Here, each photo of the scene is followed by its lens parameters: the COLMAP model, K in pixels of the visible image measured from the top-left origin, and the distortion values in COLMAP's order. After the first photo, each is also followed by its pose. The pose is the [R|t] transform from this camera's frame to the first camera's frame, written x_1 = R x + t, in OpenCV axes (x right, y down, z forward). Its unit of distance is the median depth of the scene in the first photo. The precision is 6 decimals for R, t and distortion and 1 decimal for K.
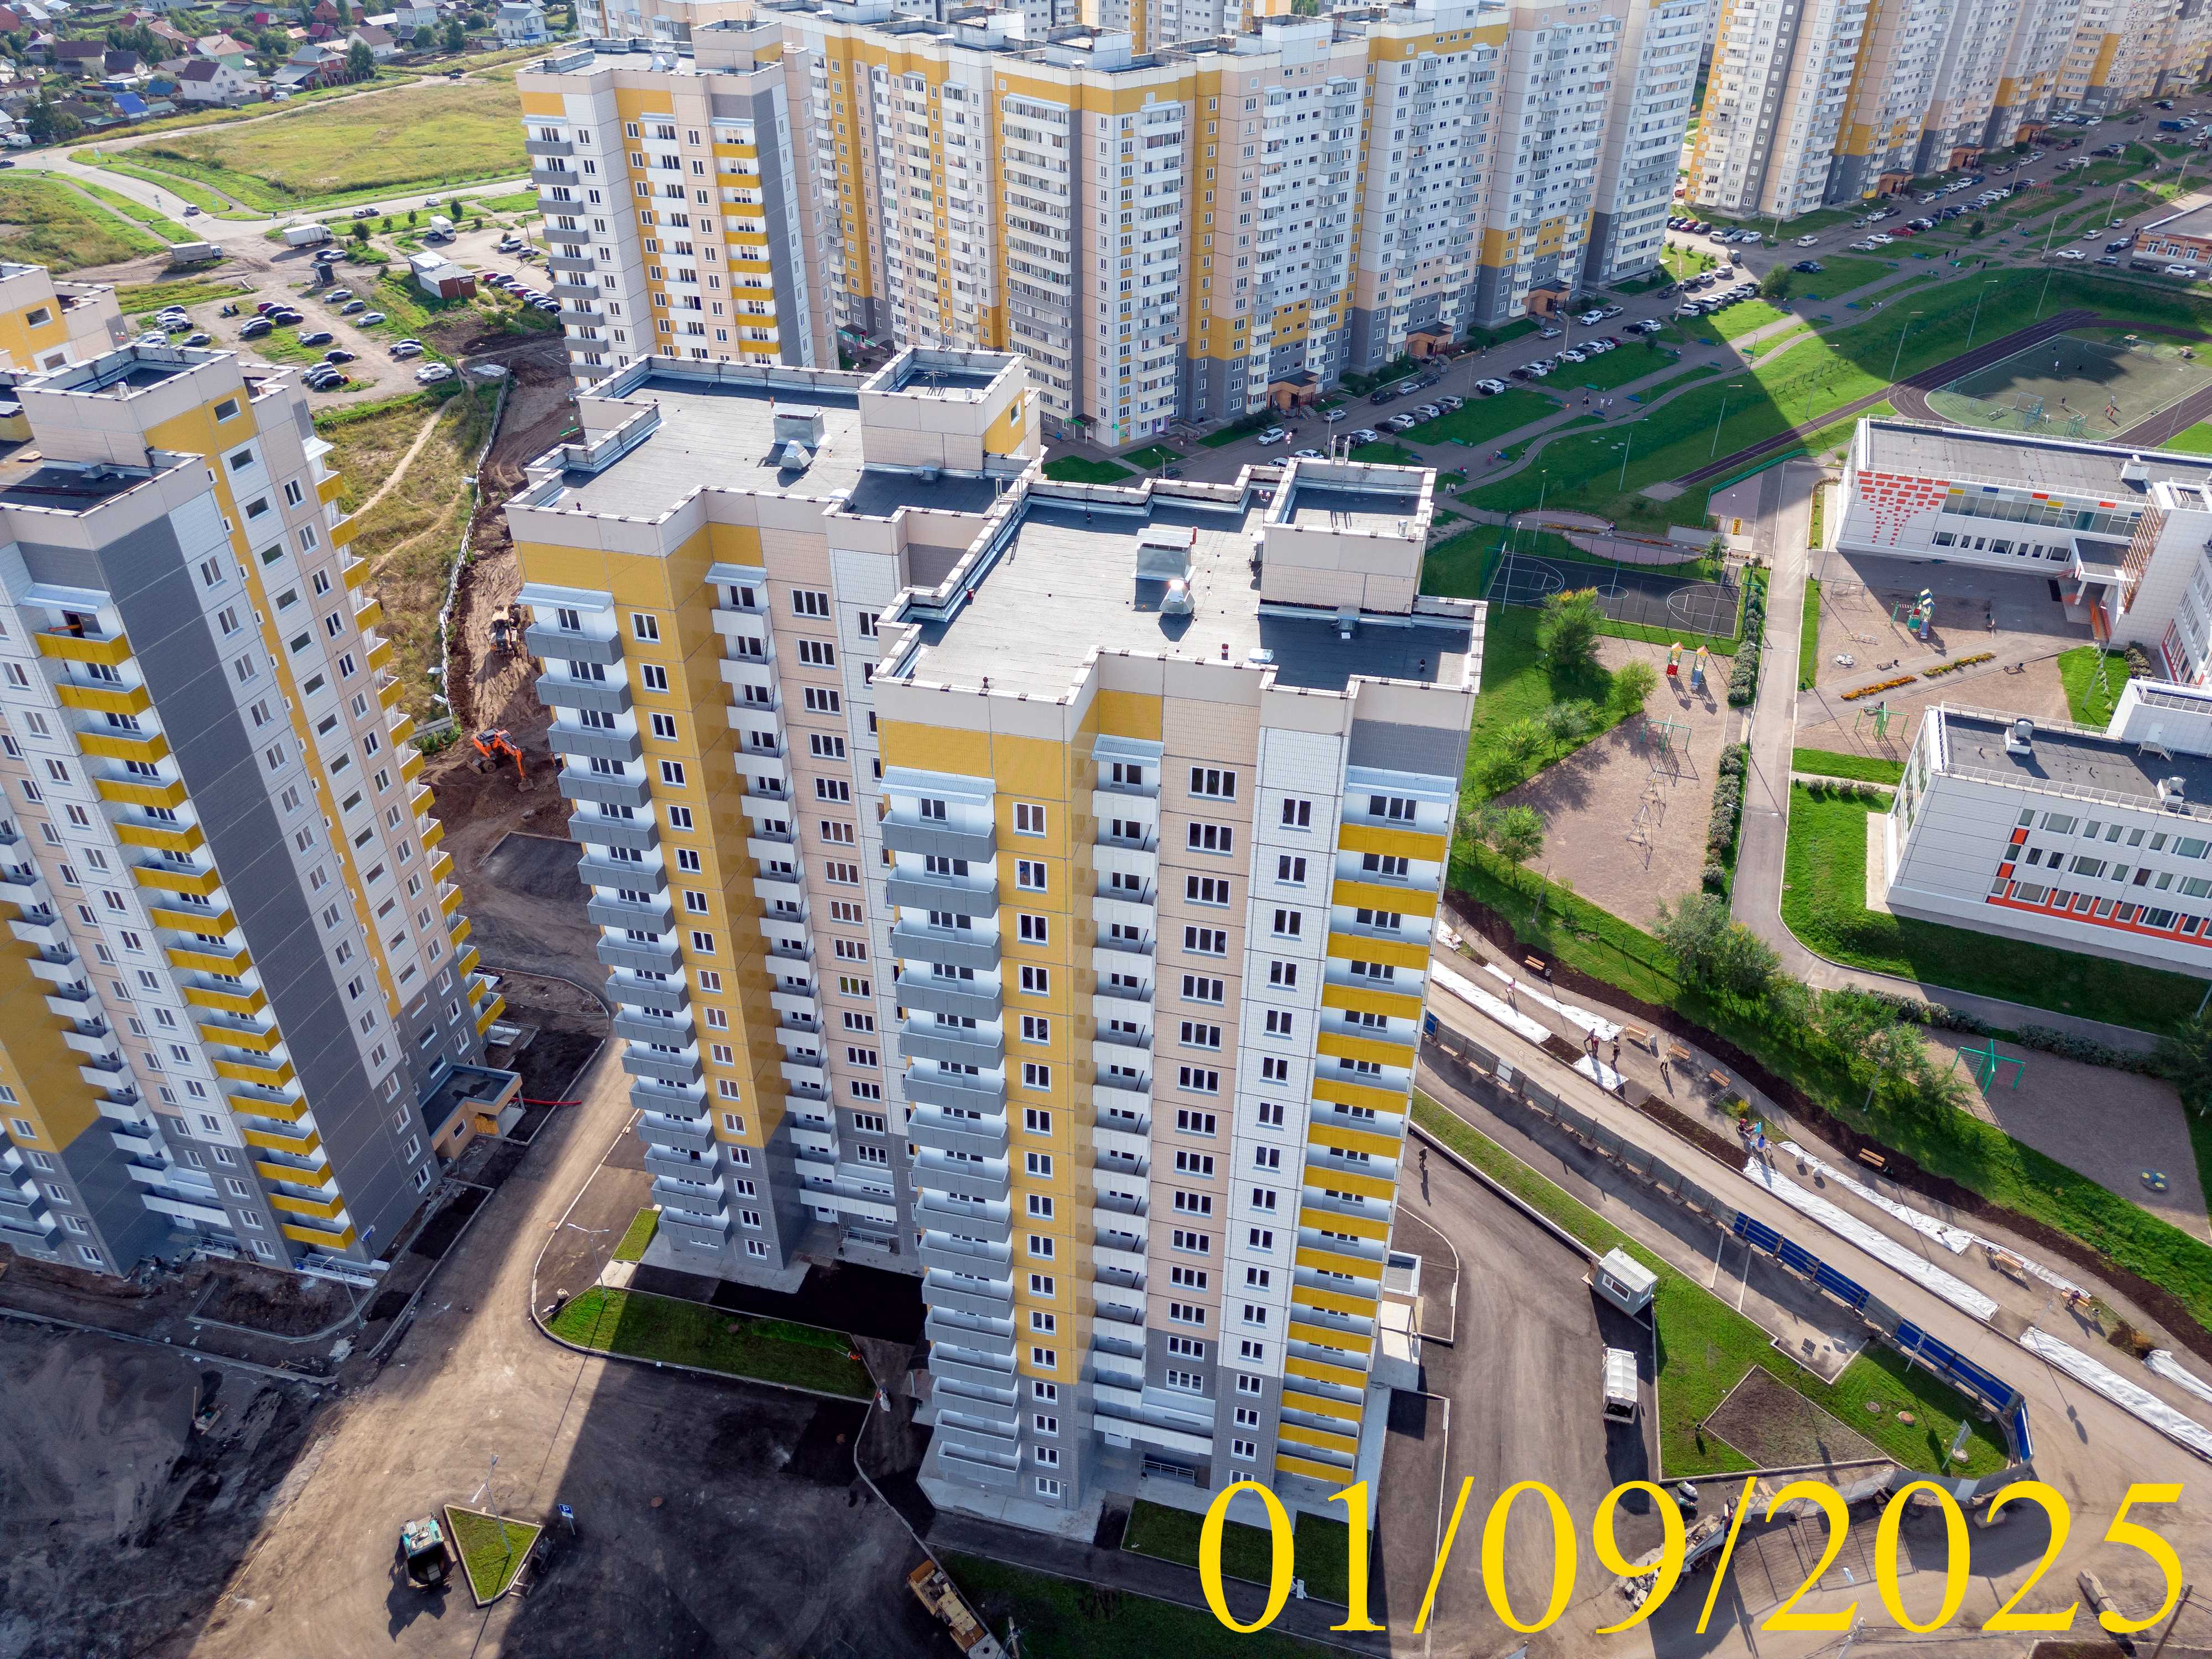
lens RADIAL K [[1534.2, 0, 1100.0], [0, 1534.2, 822.1], [0, 0, 1]] dist [0.057366, -0.048043]
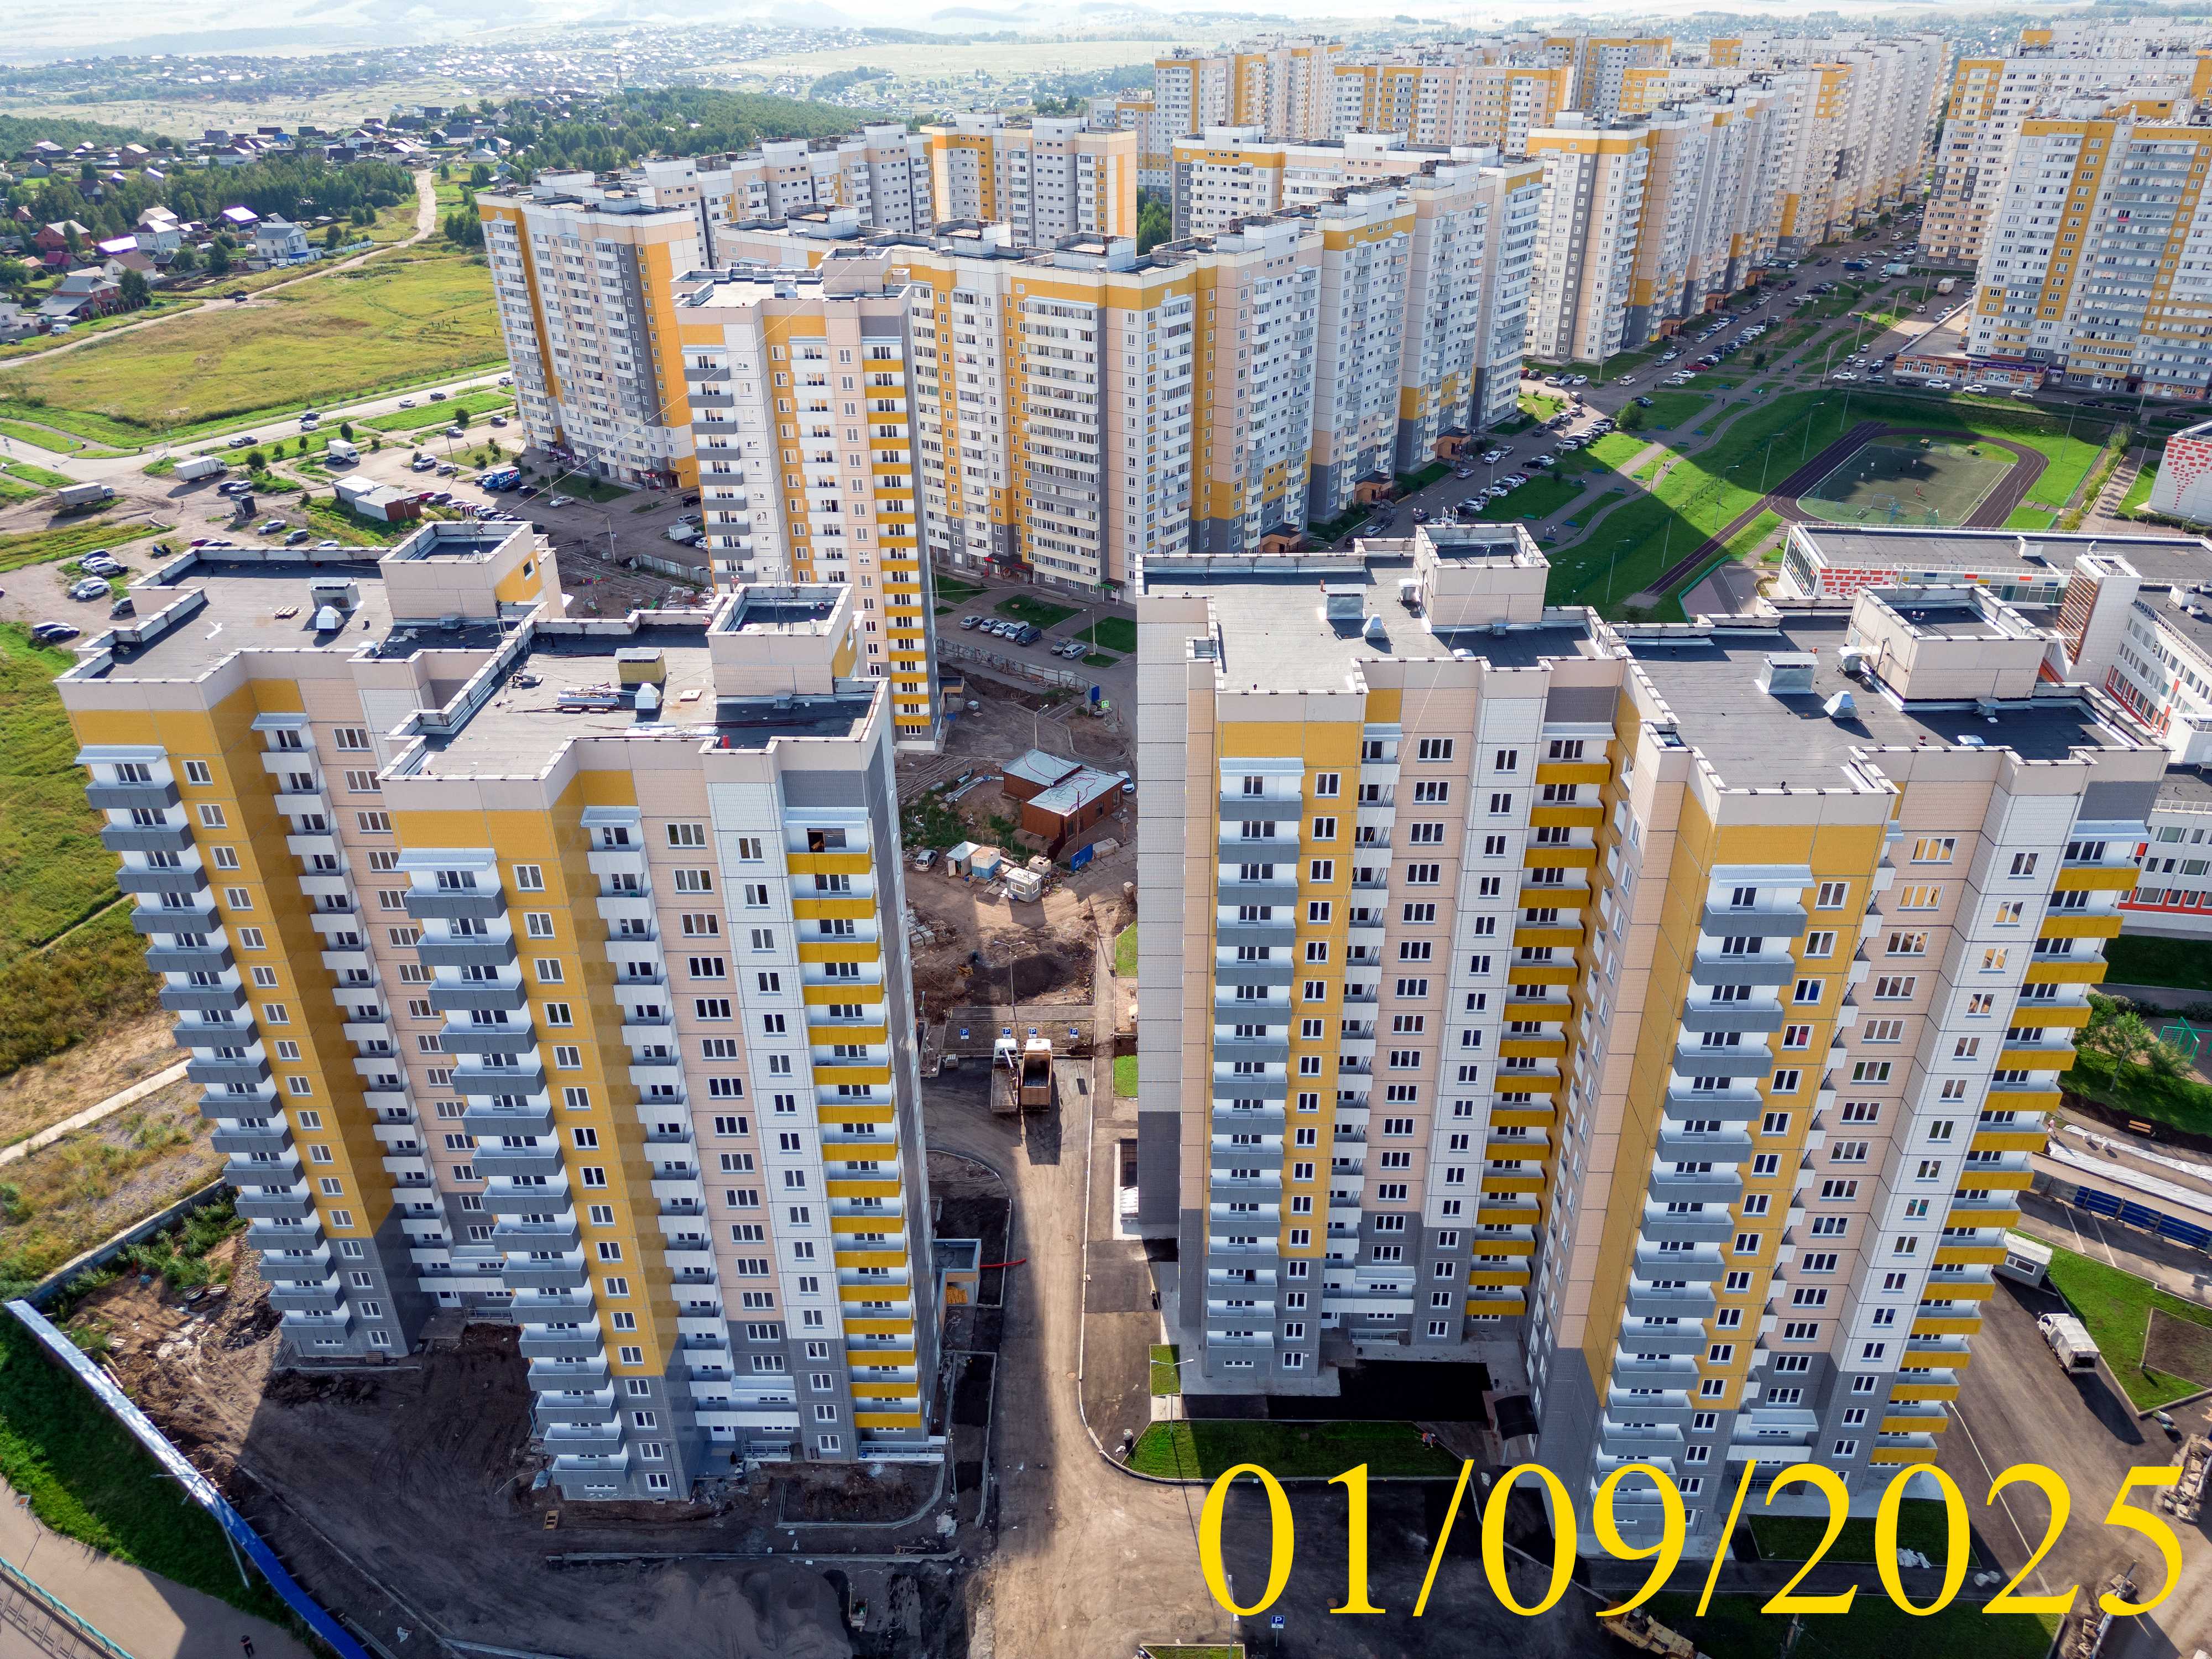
lens RADIAL K [[1534.2, 0, 1095.8], [0, 1534.2, 828.7], [0, 0, 1]] dist [0.057366, -0.048043]
pose [[0.977089, -0.114034, 0.179704, -0.346361], [0.129955, 0.988333, -0.079428, -0.013506], [-0.168550, 0.100962, 0.980509, -0.041868]]
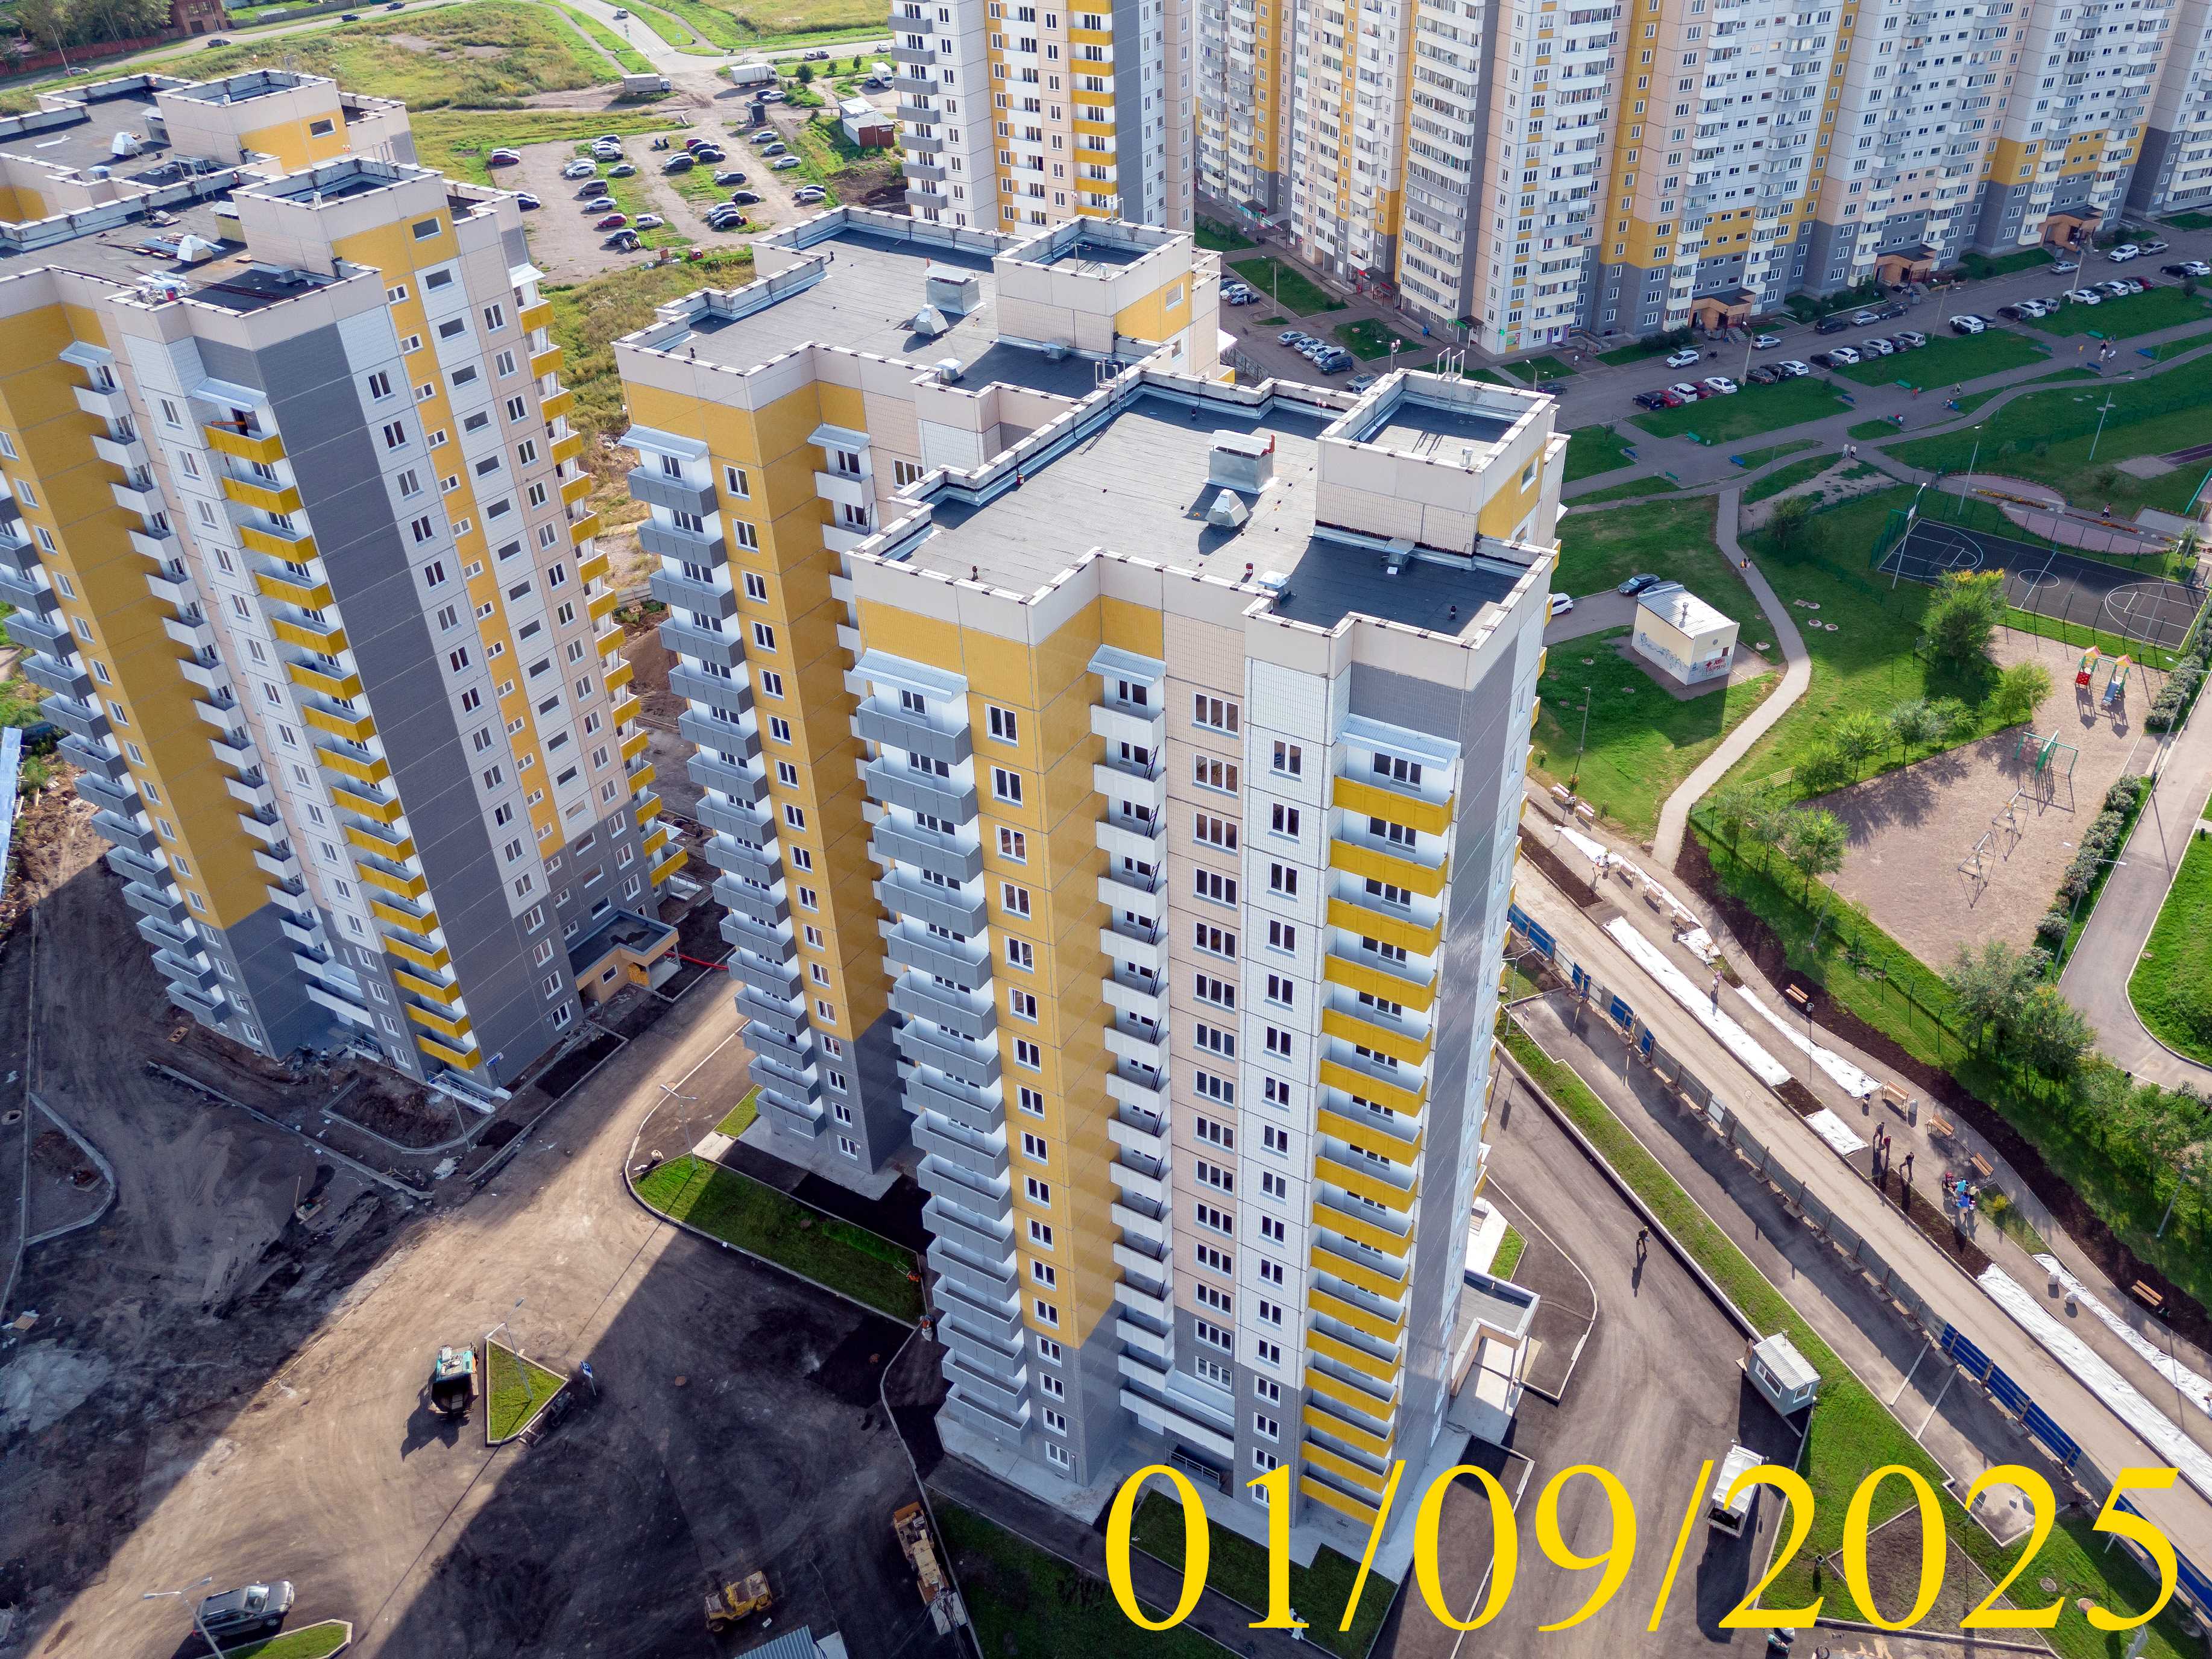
lens RADIAL K [[1679.5, 0, 1217.9], [0, 1679.5, 757.3], [0, 0, 1]] dist [0.058705, -0.051657]
pose [[0.969383, 0.138576, -0.202713, 0.121662], [-0.138370, 0.990263, 0.015260, -0.006881], [0.202854, 0.013257, 0.979119, 0.013806]]
